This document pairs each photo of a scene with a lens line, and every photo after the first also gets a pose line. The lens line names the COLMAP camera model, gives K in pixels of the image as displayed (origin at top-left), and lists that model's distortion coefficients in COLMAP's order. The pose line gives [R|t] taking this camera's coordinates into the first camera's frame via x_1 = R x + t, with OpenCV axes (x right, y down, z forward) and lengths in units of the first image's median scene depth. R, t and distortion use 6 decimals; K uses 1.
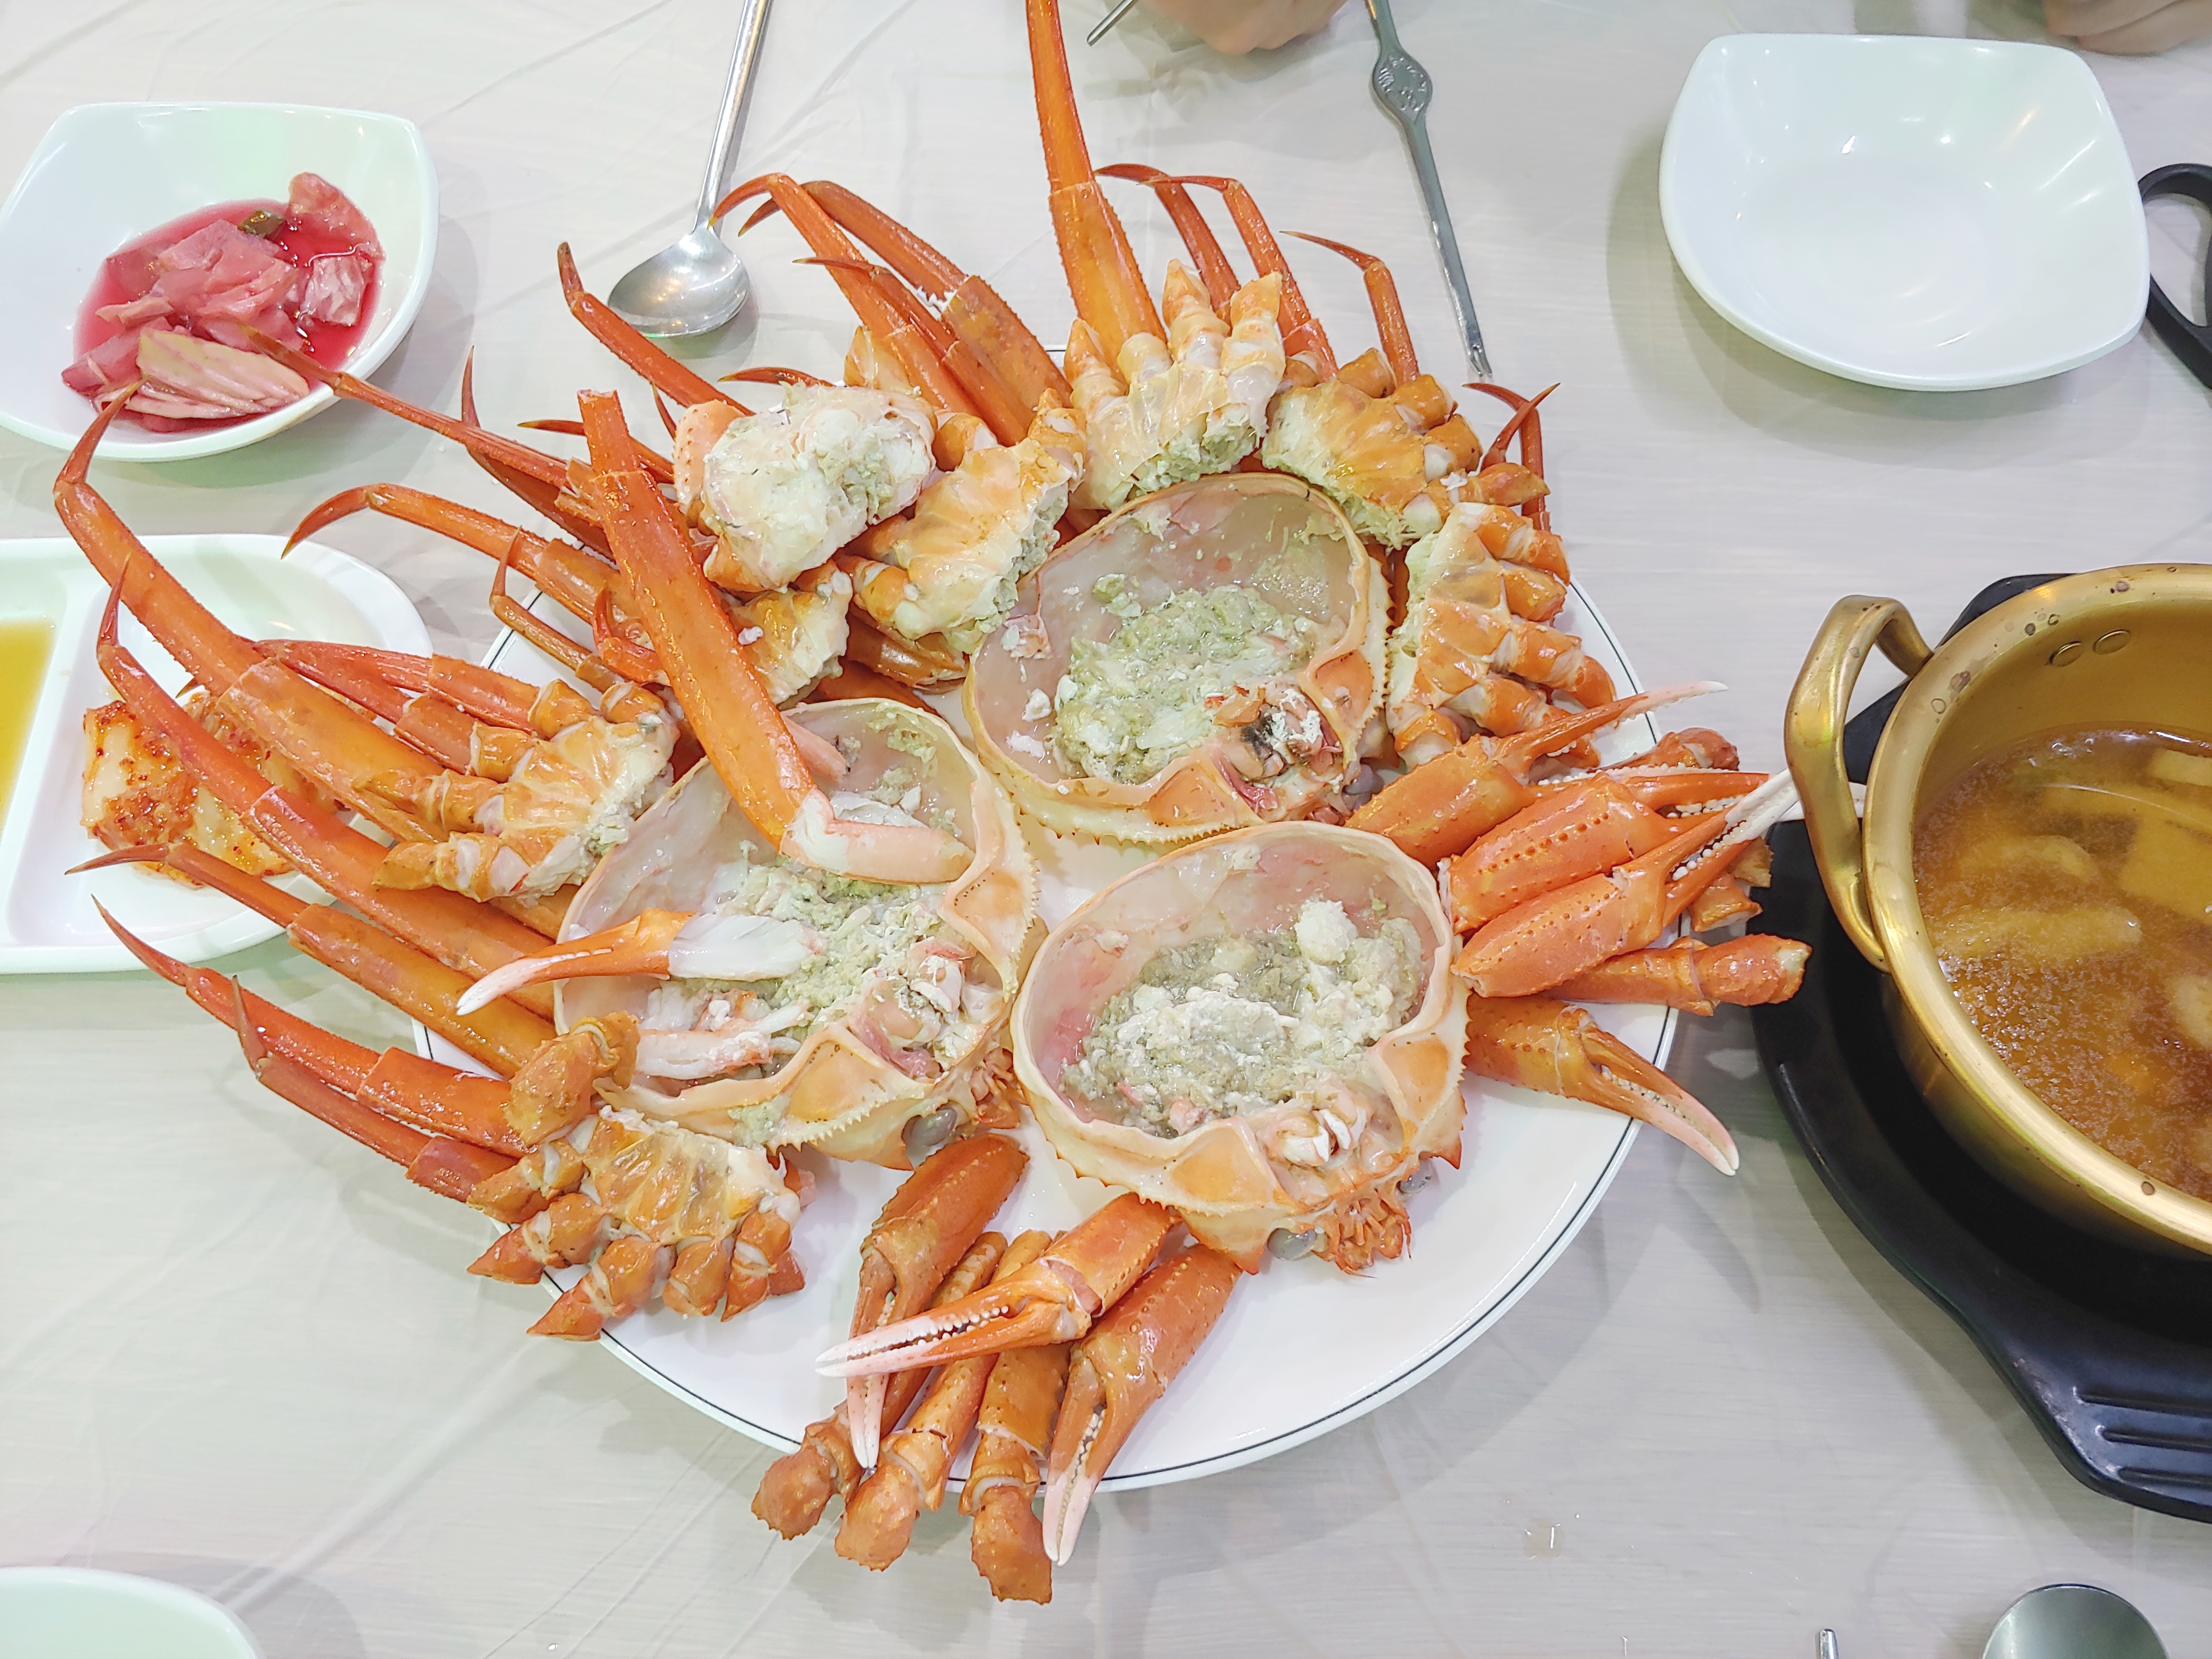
lens RADIAL K [[2001.2, 0, 1106.0], [0, 2001.2, 829.5], [0, 0, 1]] dist [0.100243, -0.249768]
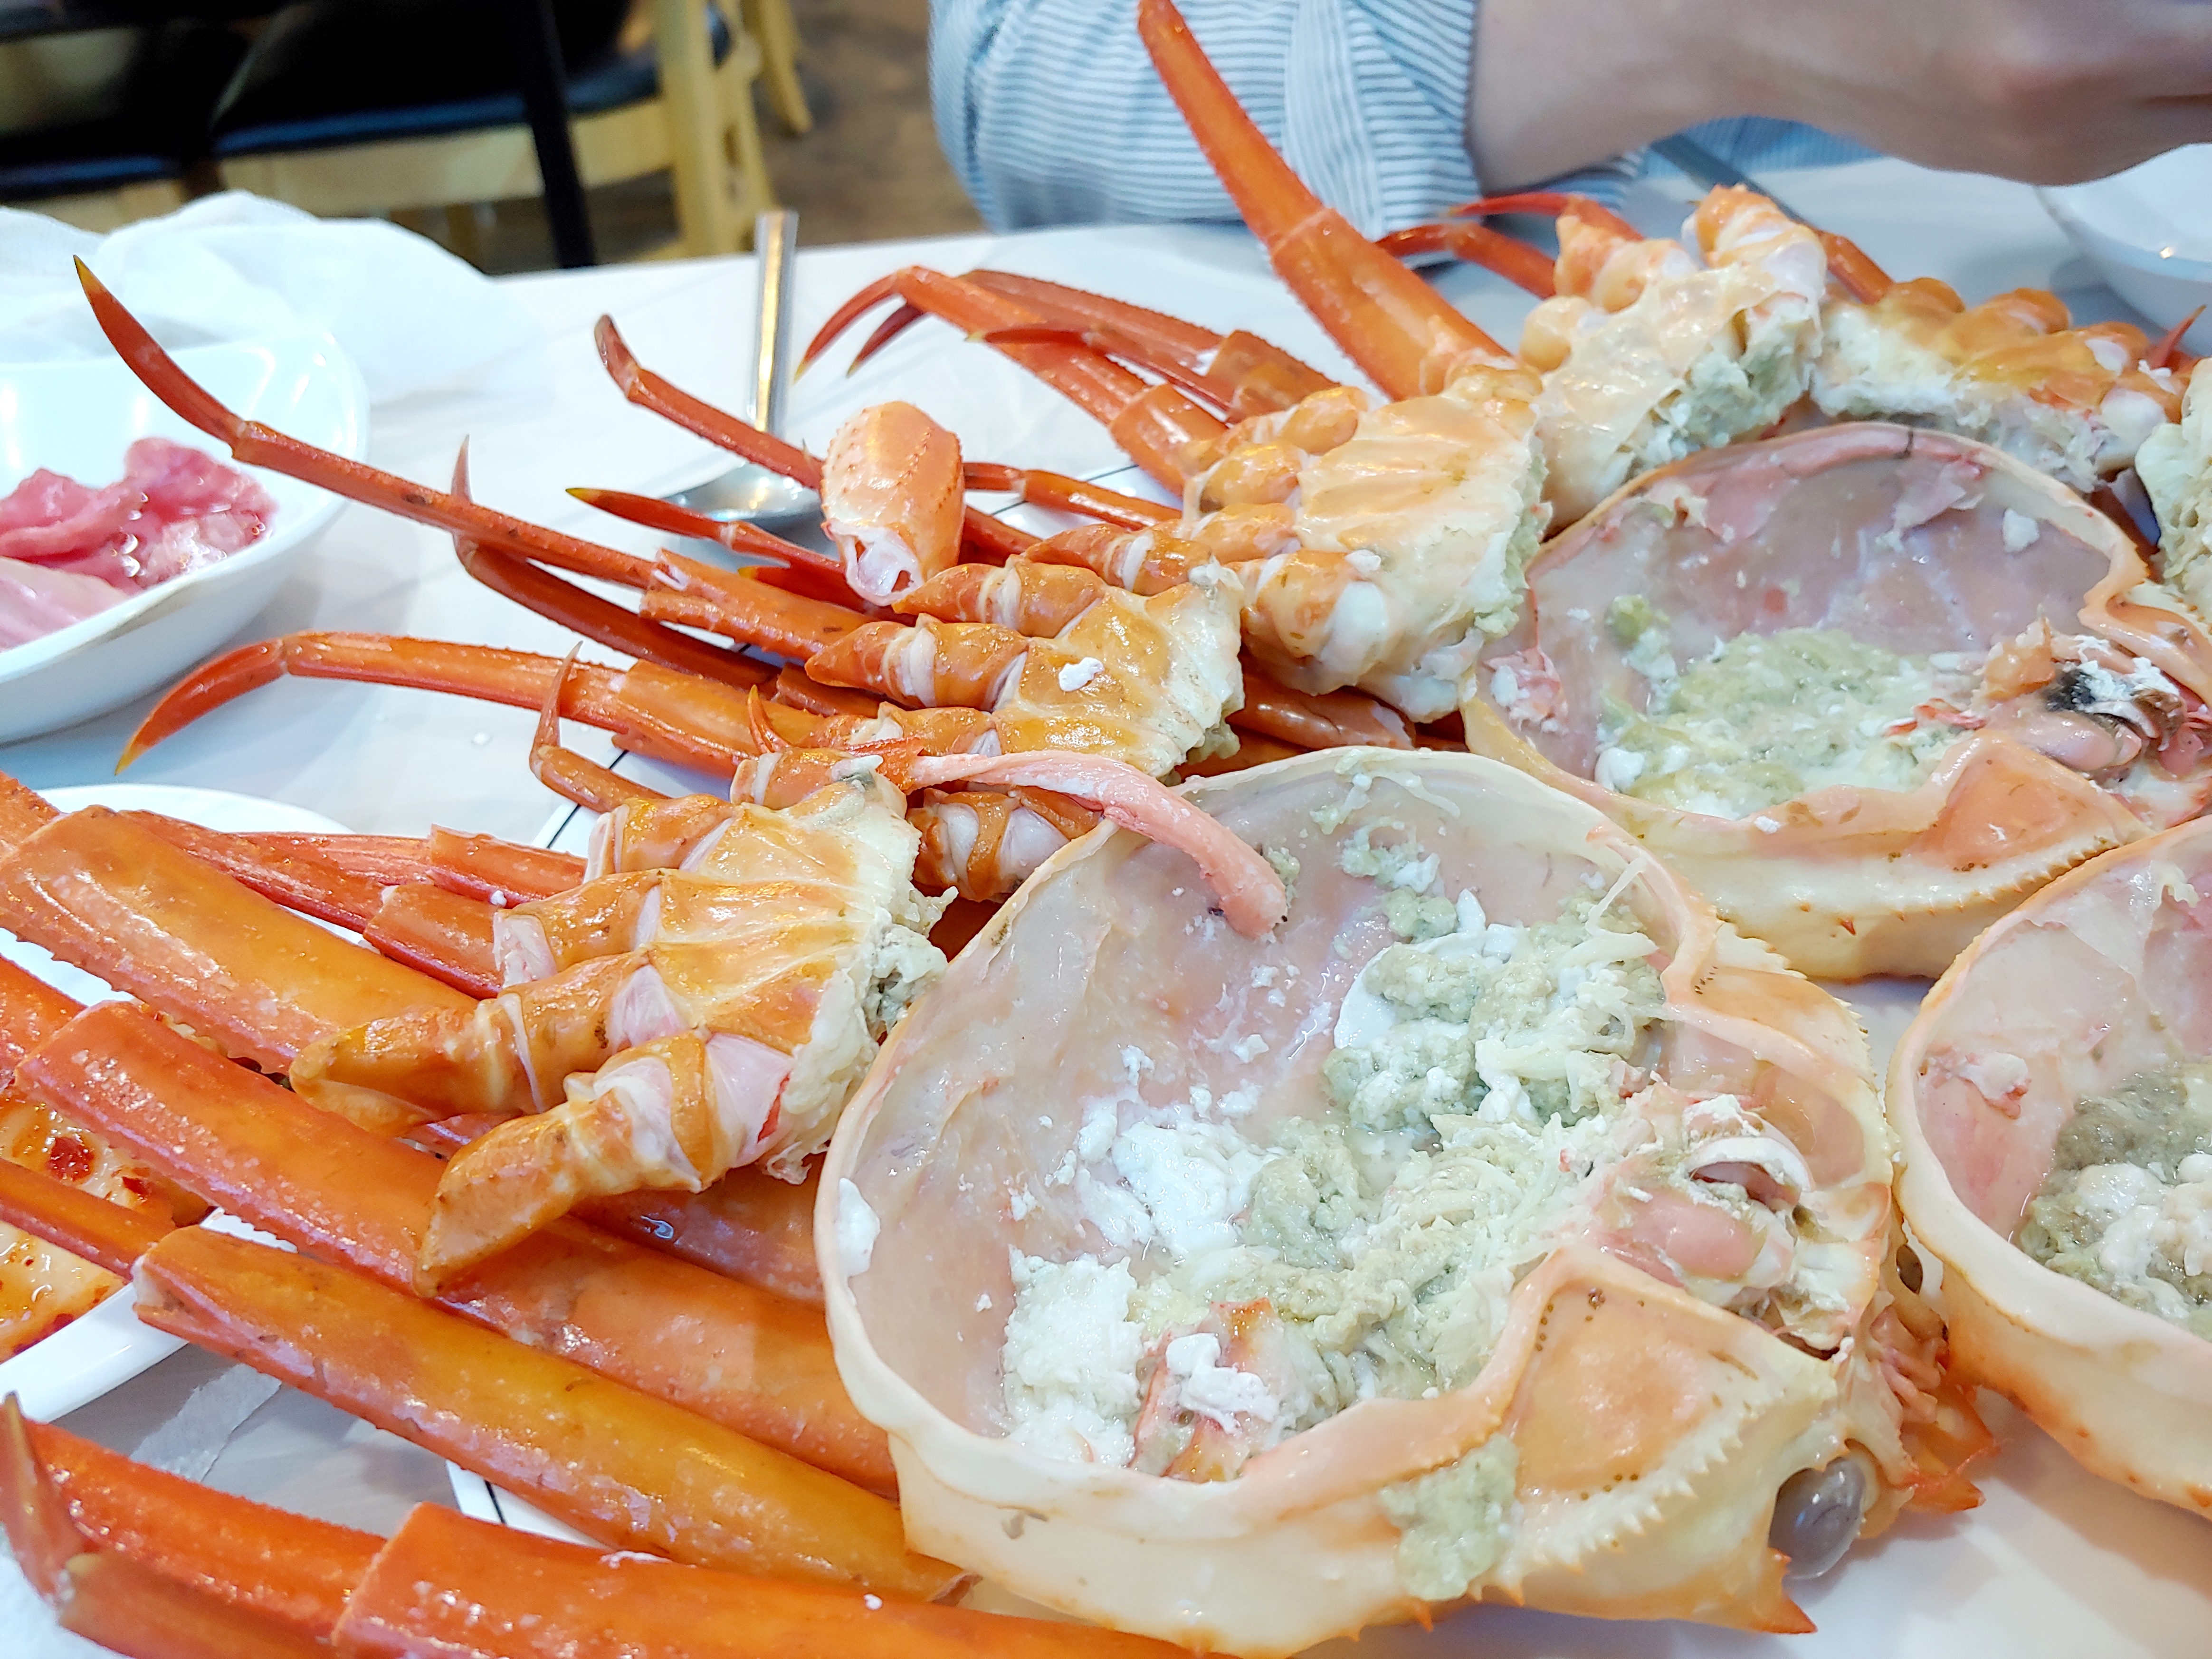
lens RADIAL K [[2001.2, 0, 1106.0], [0, 2001.2, 829.5], [0, 0, 1]] dist [0.100243, -0.249768]
pose [[0.982112, -0.108395, 0.153972, -0.248224], [0.165524, 0.886802, -0.431490, 0.161622], [-0.089771, 0.449257, 0.888881, 0.540689]]
